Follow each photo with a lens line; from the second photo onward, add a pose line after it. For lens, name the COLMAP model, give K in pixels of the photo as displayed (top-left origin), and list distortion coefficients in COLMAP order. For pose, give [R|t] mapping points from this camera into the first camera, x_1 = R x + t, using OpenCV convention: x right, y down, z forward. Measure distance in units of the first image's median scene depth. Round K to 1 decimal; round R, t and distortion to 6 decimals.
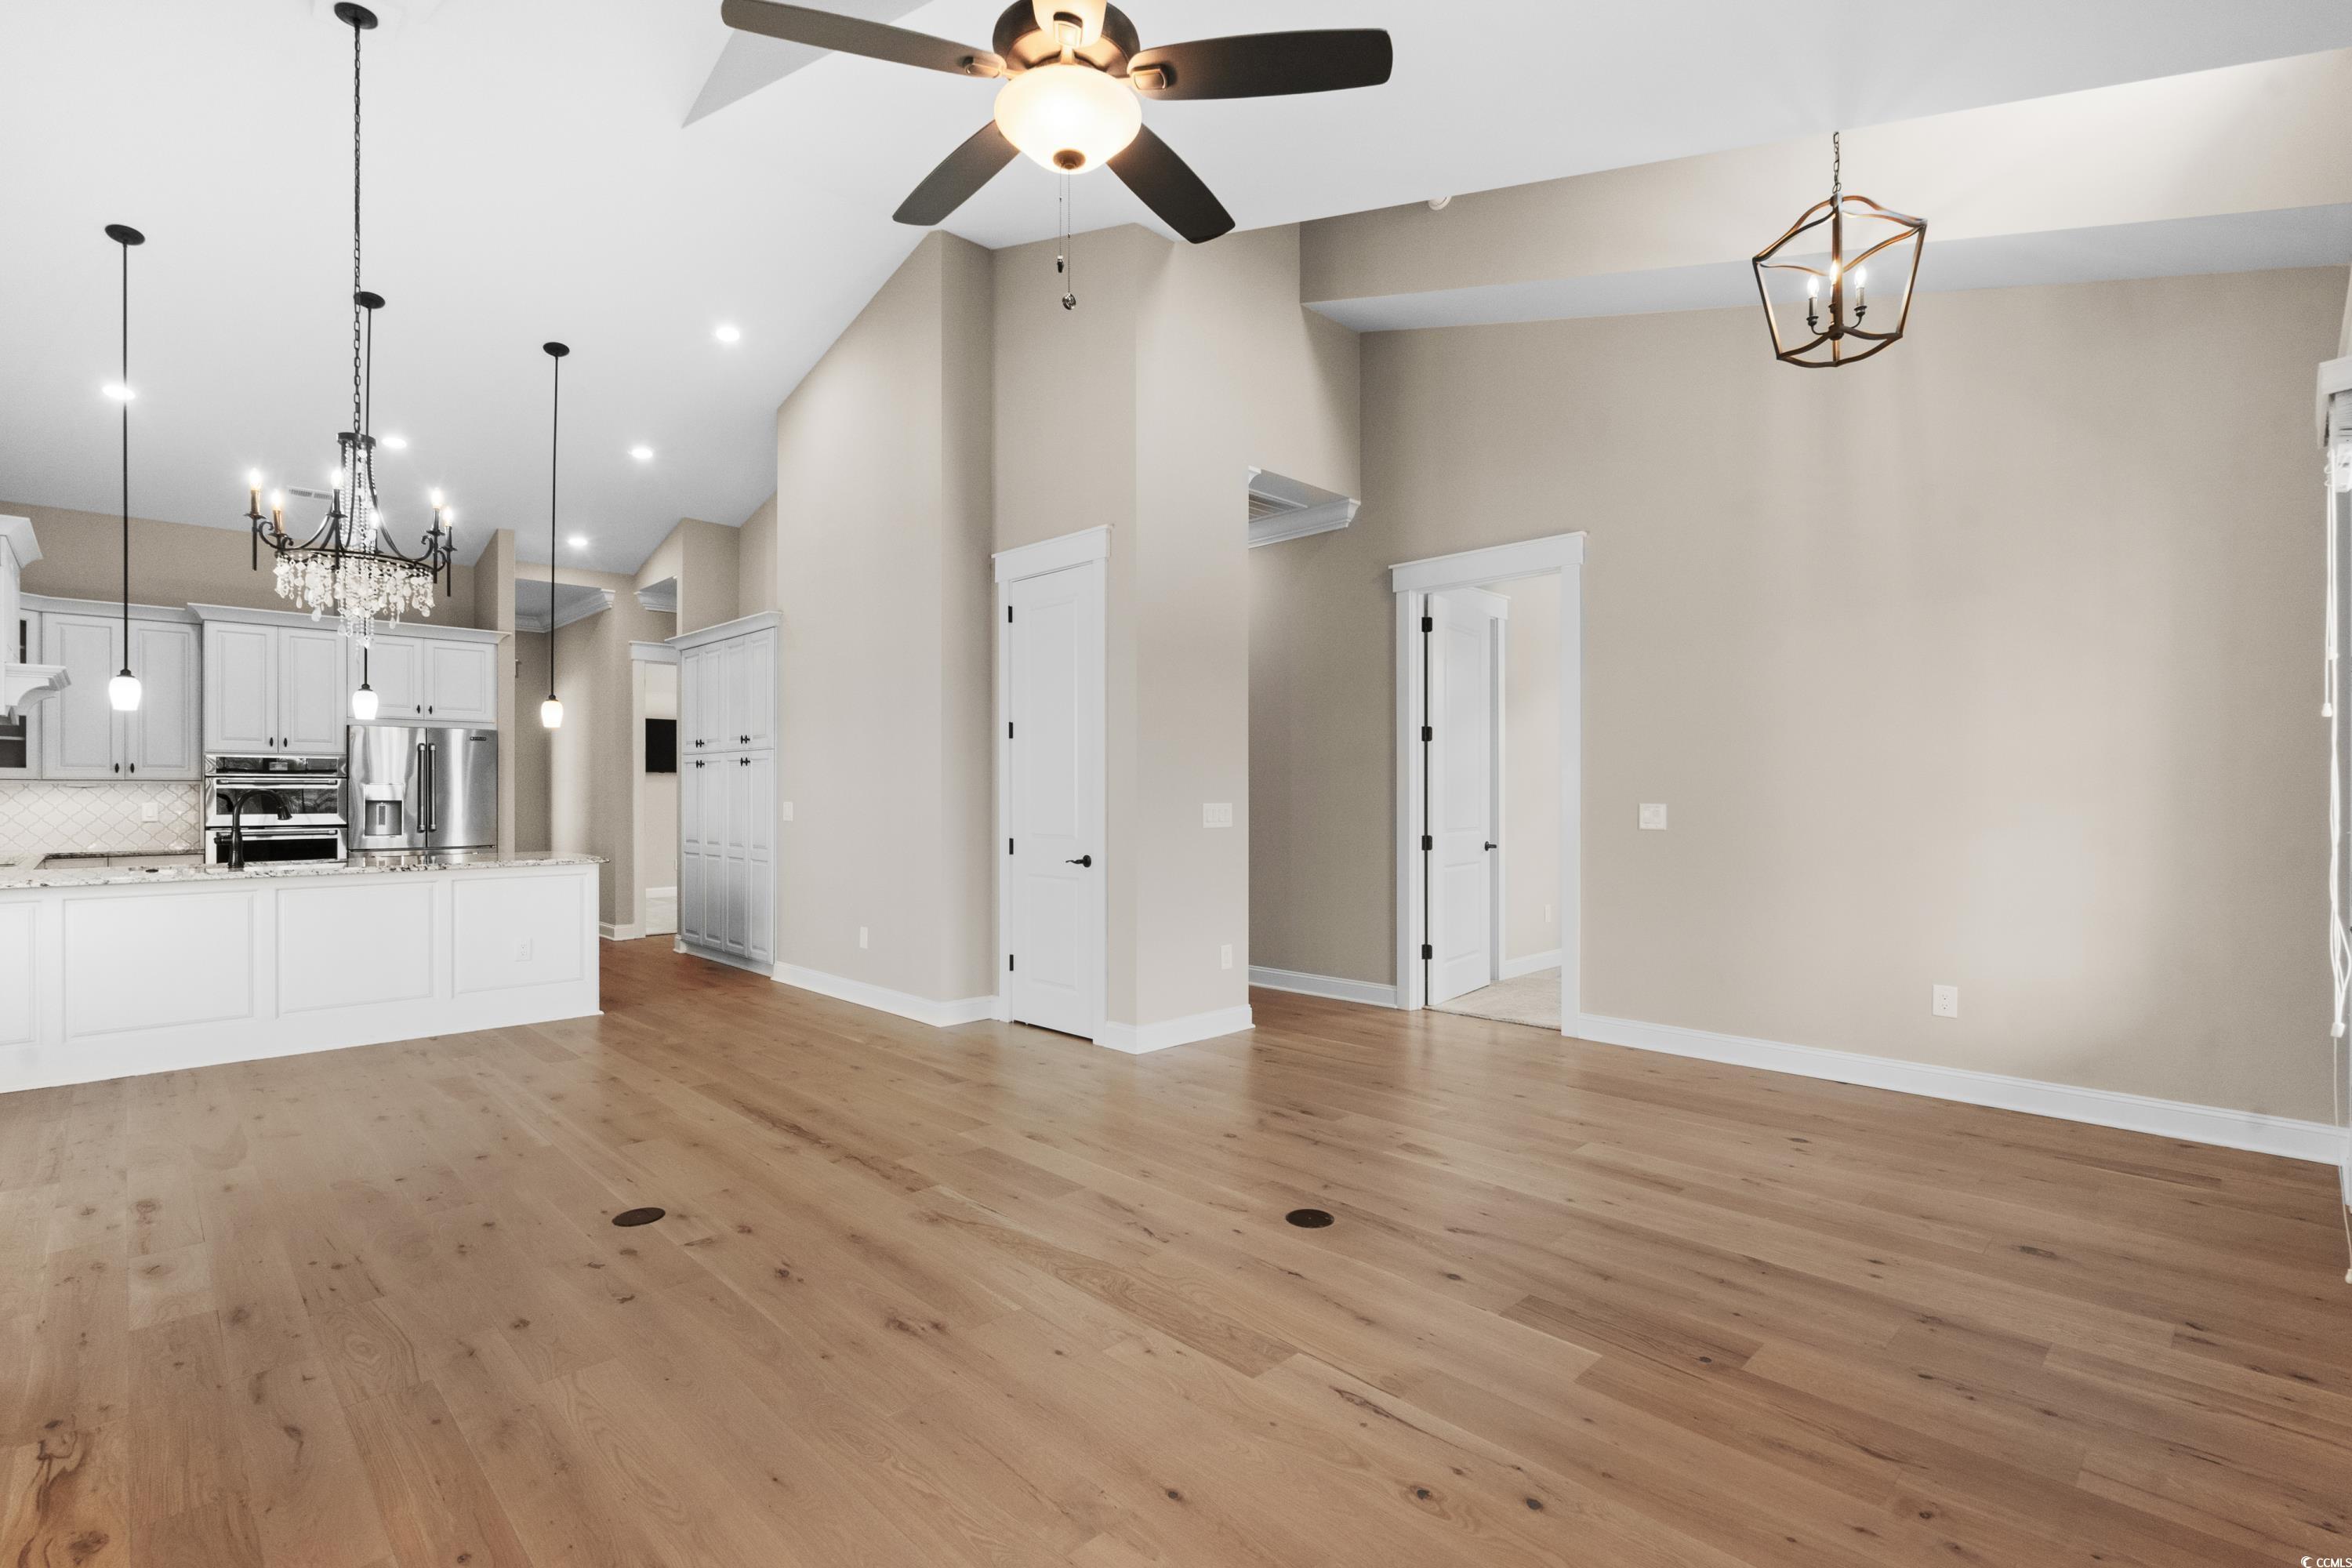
lens RADIAL K [[1067.8, 0, 1168.8], [0, 1067.8, 793.6], [0, 0, 1]] dist [-0.006141, 0.003160]
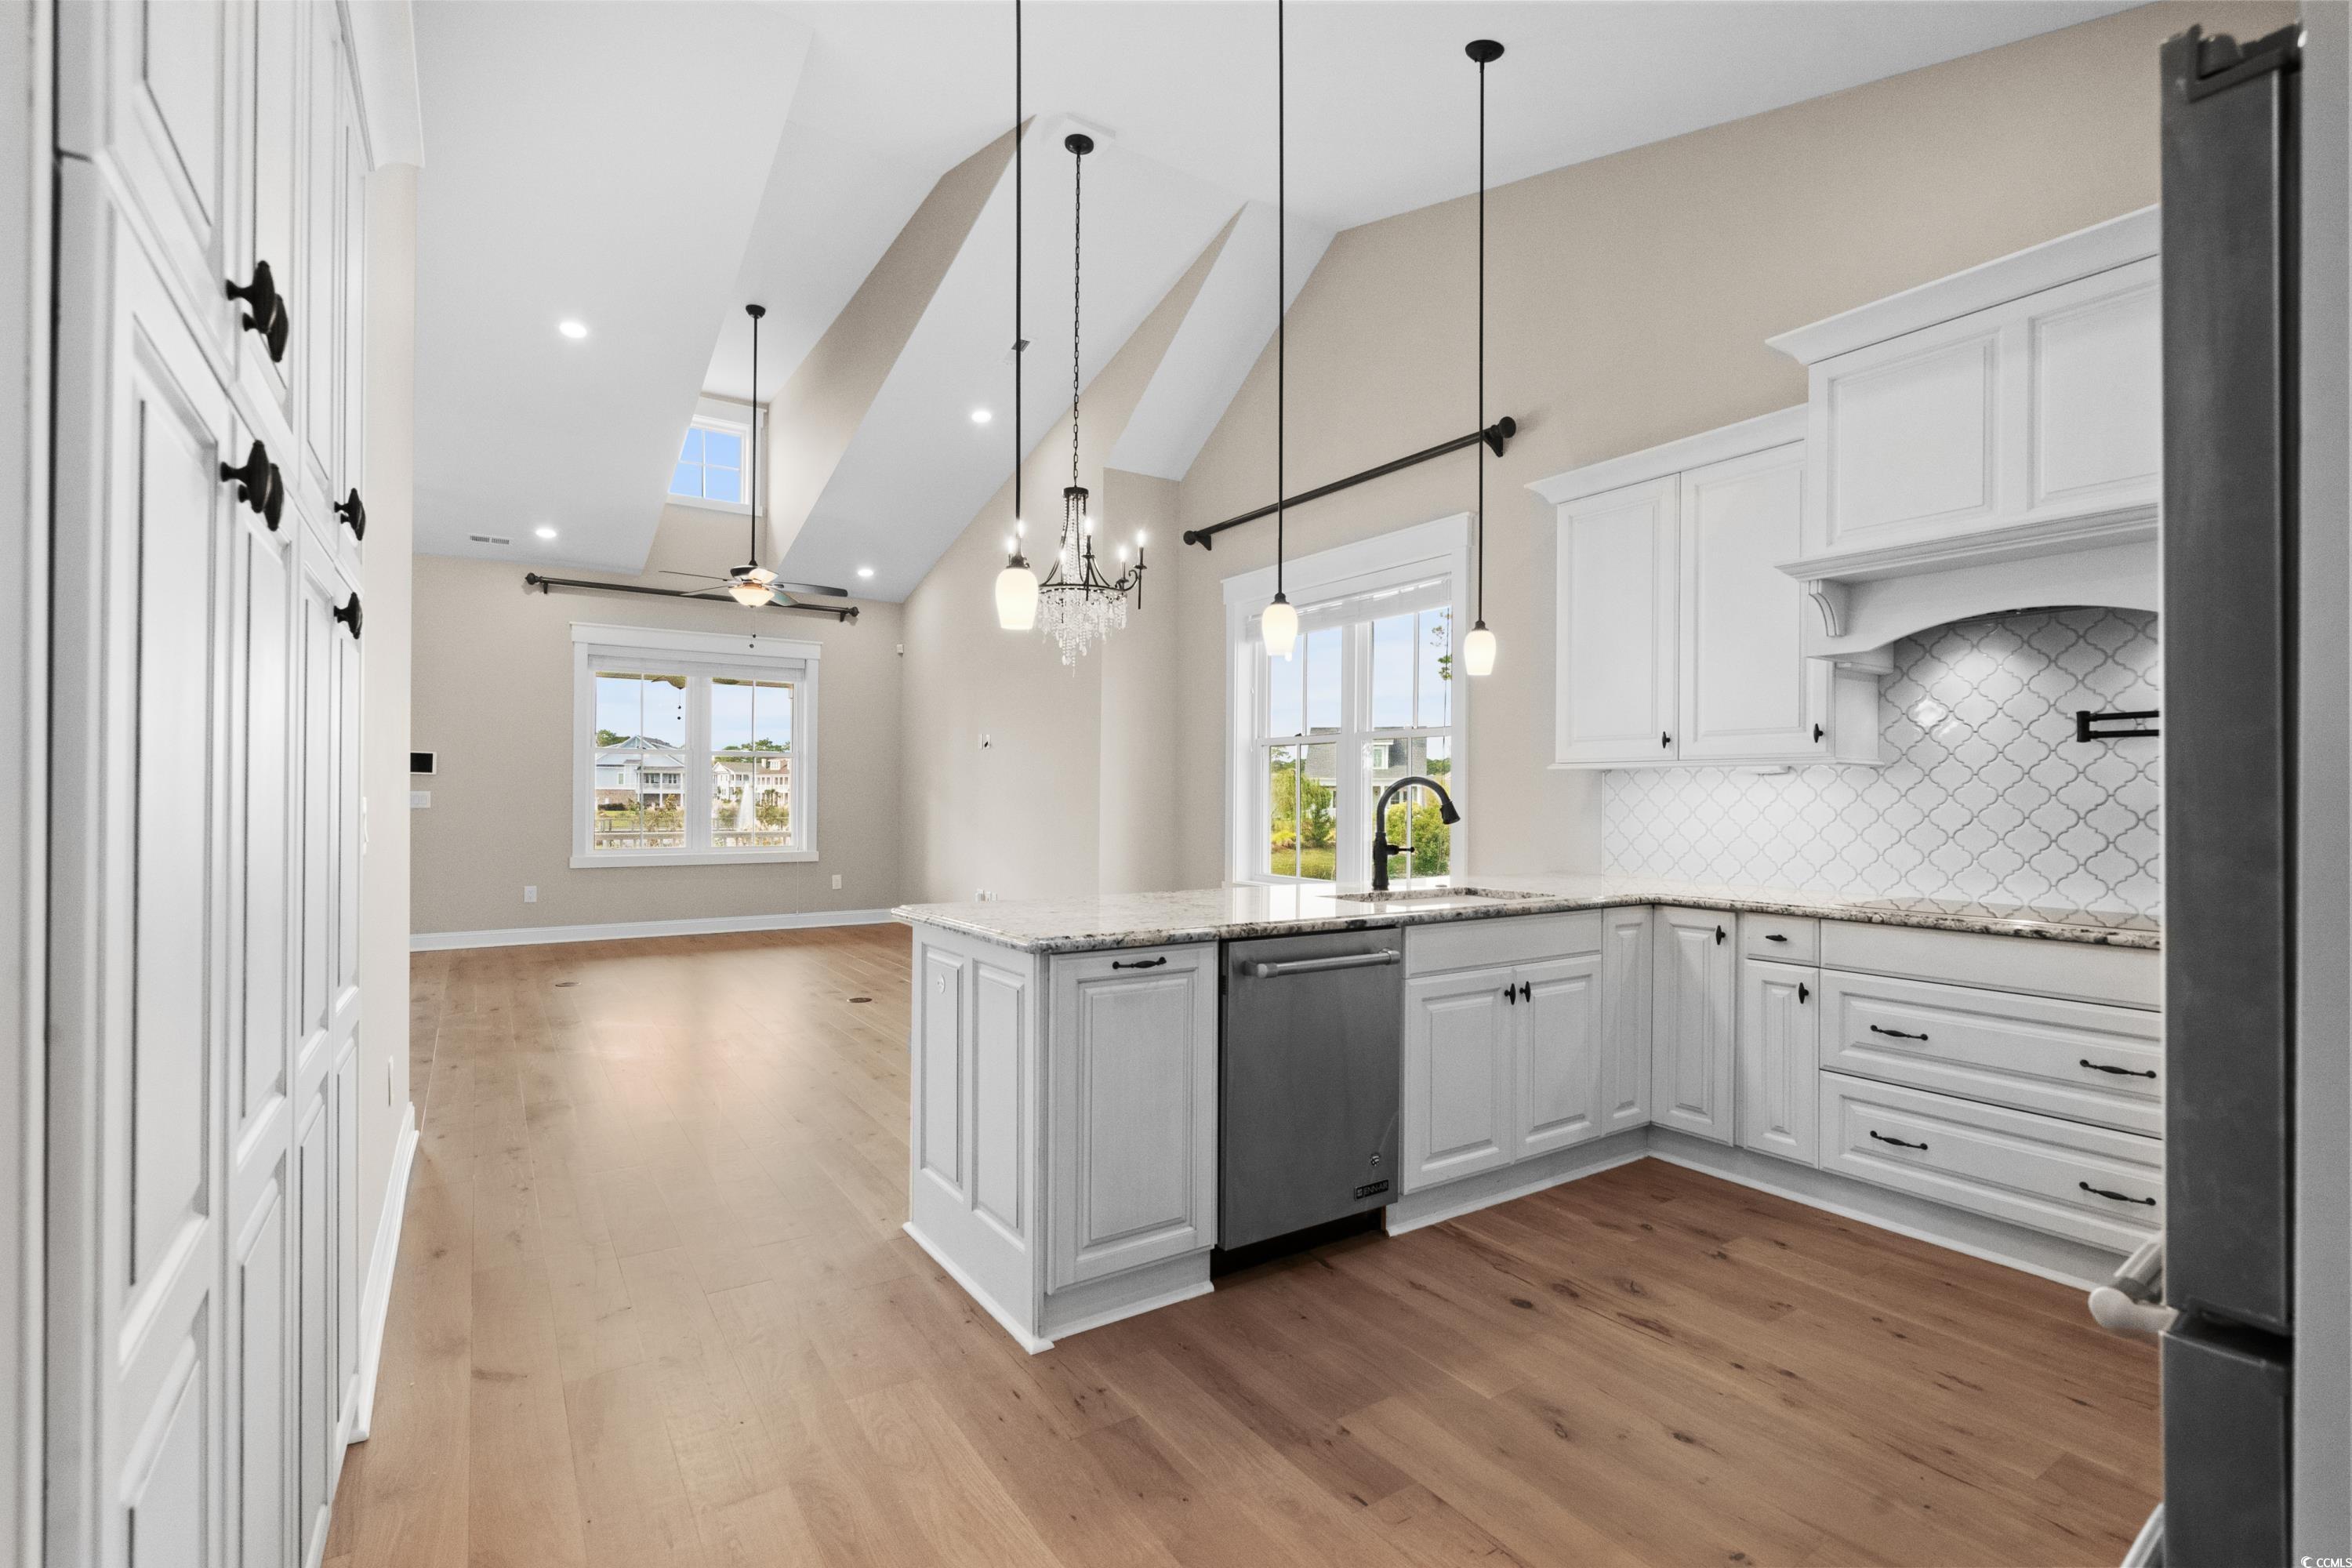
lens RADIAL K [[1067.8, 0, 1177.3], [0, 1067.8, 791.7], [0, 0, 1]] dist [-0.006141, 0.003160]
pose [[-0.981682, -0.004424, 0.190477, -1.298697], [-0.004884, 0.999986, -0.001945, 0.010882], [-0.190466, -0.002840, -0.981690, 2.534423]]
